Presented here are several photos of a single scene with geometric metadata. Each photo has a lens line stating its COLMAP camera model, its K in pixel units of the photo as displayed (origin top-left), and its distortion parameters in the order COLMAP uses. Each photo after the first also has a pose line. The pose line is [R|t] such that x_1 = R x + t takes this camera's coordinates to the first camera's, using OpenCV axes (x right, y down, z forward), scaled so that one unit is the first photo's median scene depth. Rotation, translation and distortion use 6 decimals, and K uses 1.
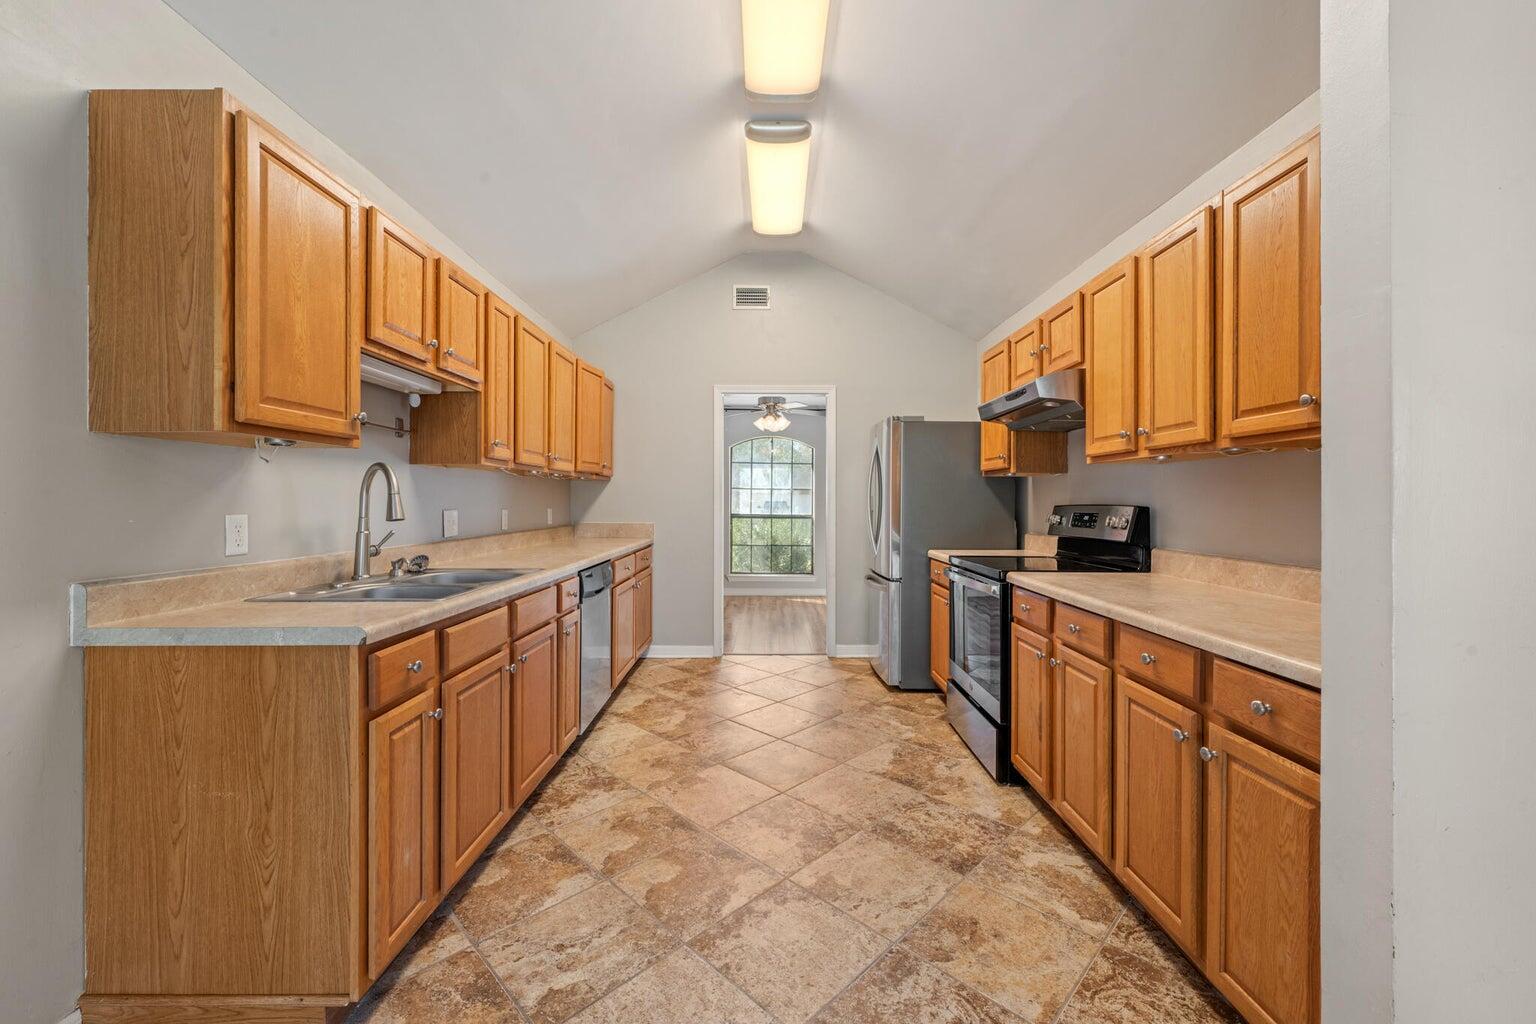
lens RADIAL K [[611.8, 0, 767.5], [0, 611.8, 500.8], [0, 0, 1]] dist [0.001246, 0.000056]
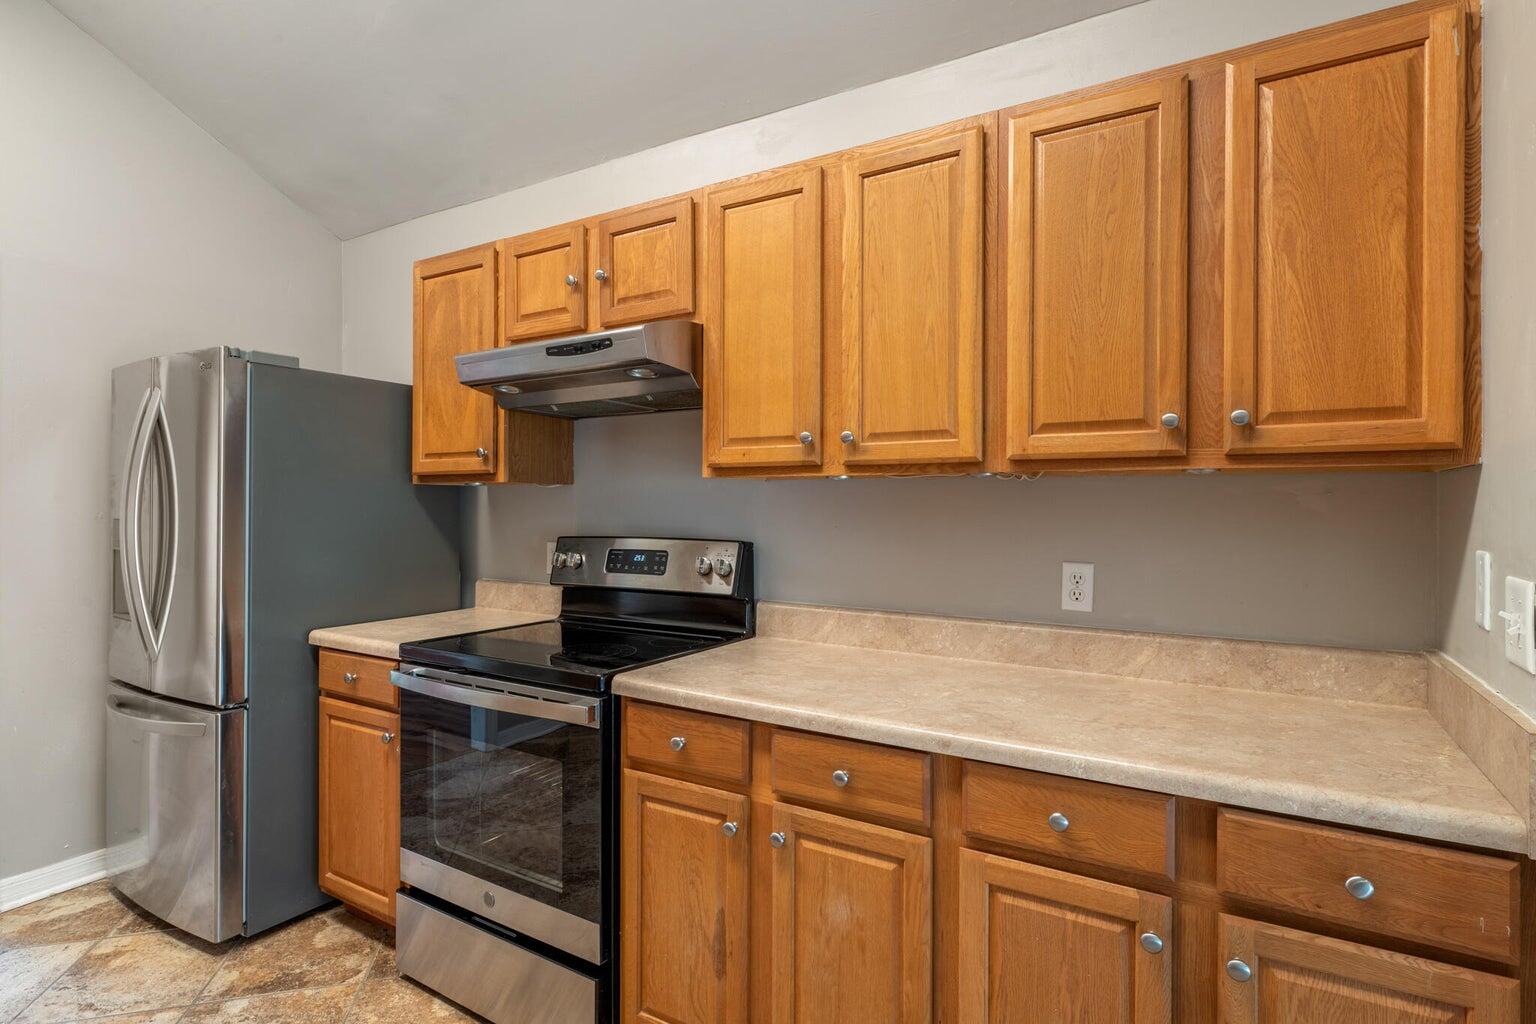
lens RADIAL K [[758.6, 0, 772.3], [0, 758.6, 502.7], [0, 0, 1]] dist [-0.003354, 0.000068]
pose [[0.510487, -0.000338, 0.859885, -0.106205], [-0.002156, 0.999996, 0.001673, -0.036268], [-0.859883, -0.002708, 0.510484, 0.544341]]
